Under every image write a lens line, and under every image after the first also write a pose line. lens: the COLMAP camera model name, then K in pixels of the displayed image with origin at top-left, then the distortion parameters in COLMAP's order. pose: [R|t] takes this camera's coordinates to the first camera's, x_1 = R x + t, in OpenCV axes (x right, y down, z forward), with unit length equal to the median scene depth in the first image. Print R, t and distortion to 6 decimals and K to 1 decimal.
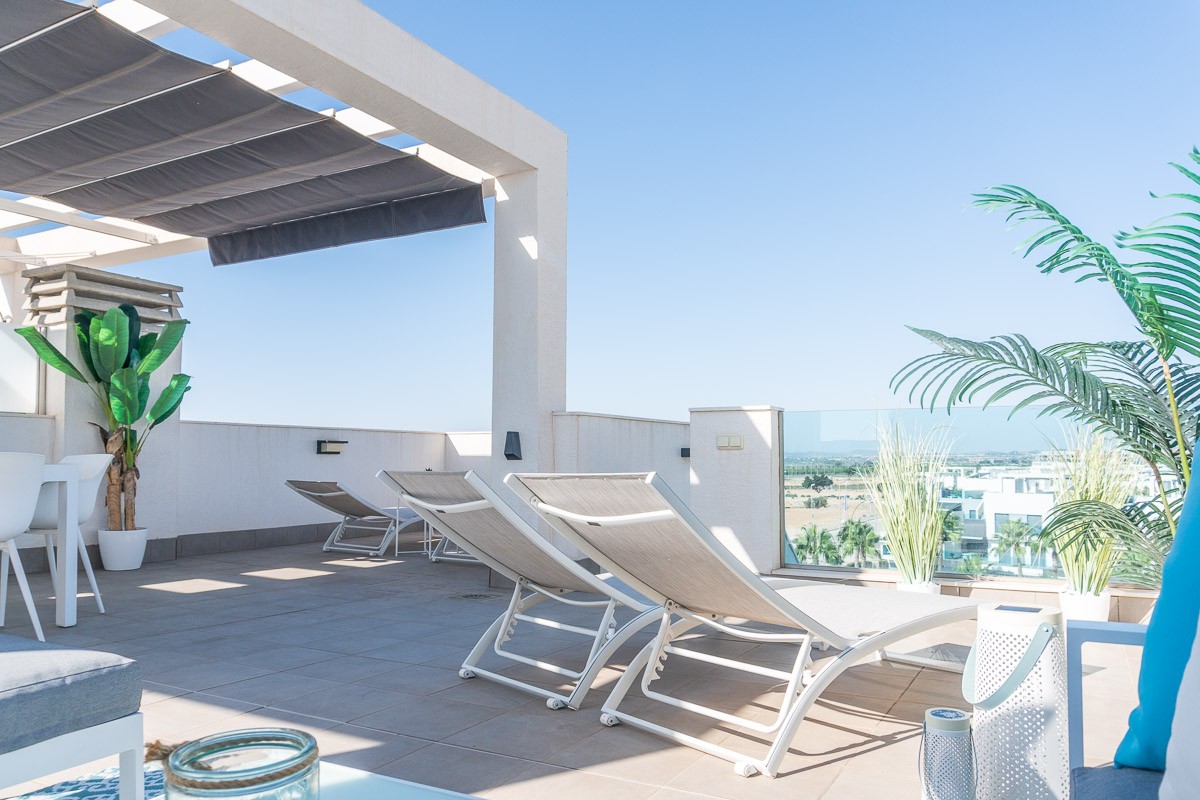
lens RADIAL K [[843.2, 0, 618.2], [0, 843.2, 421.5], [0, 0, 1]] dist [-0.005414, -0.001446]
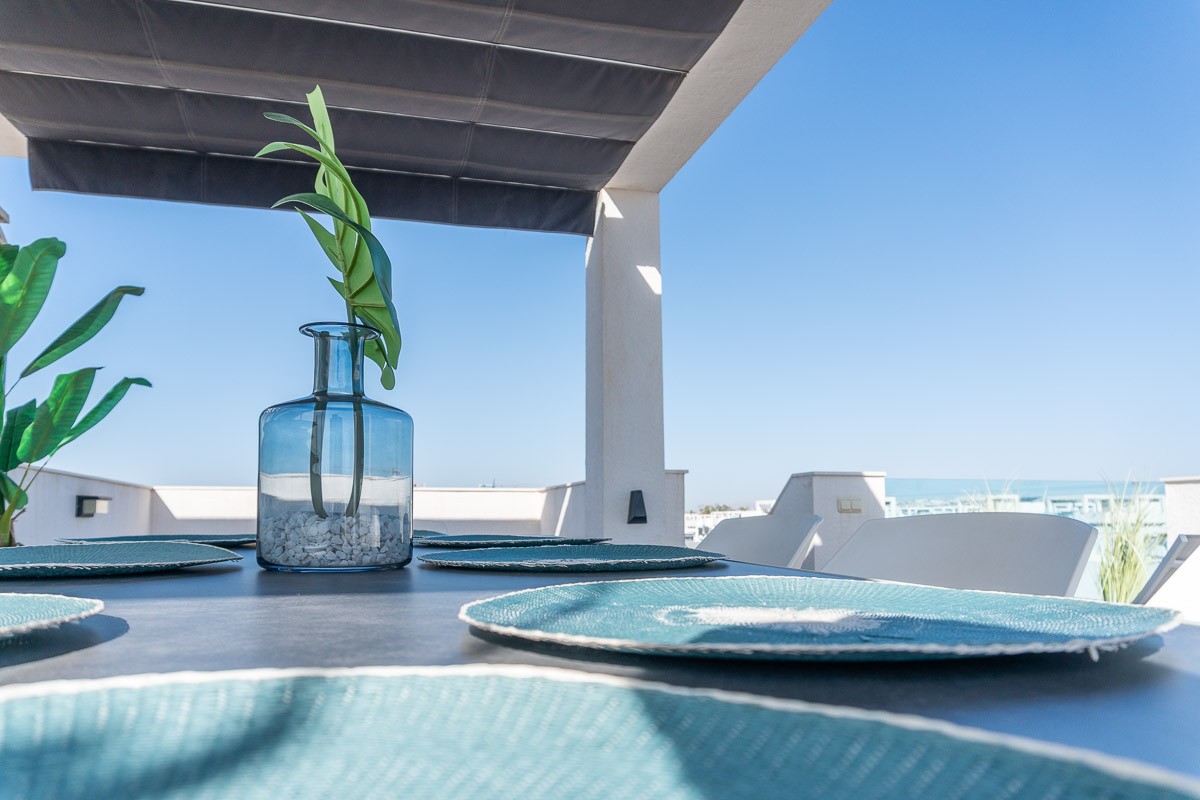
lens RADIAL K [[830.7, 0, 585.8], [0, 830.7, 474.8], [0, 0, 1]] dist [-0.002205, -0.001141]
pose [[0.730981, 0.033907, 0.681555, -0.719496], [-0.025513, 0.999424, -0.022358, 0.015774], [-0.681921, -0.001045, 0.731425, 0.410314]]
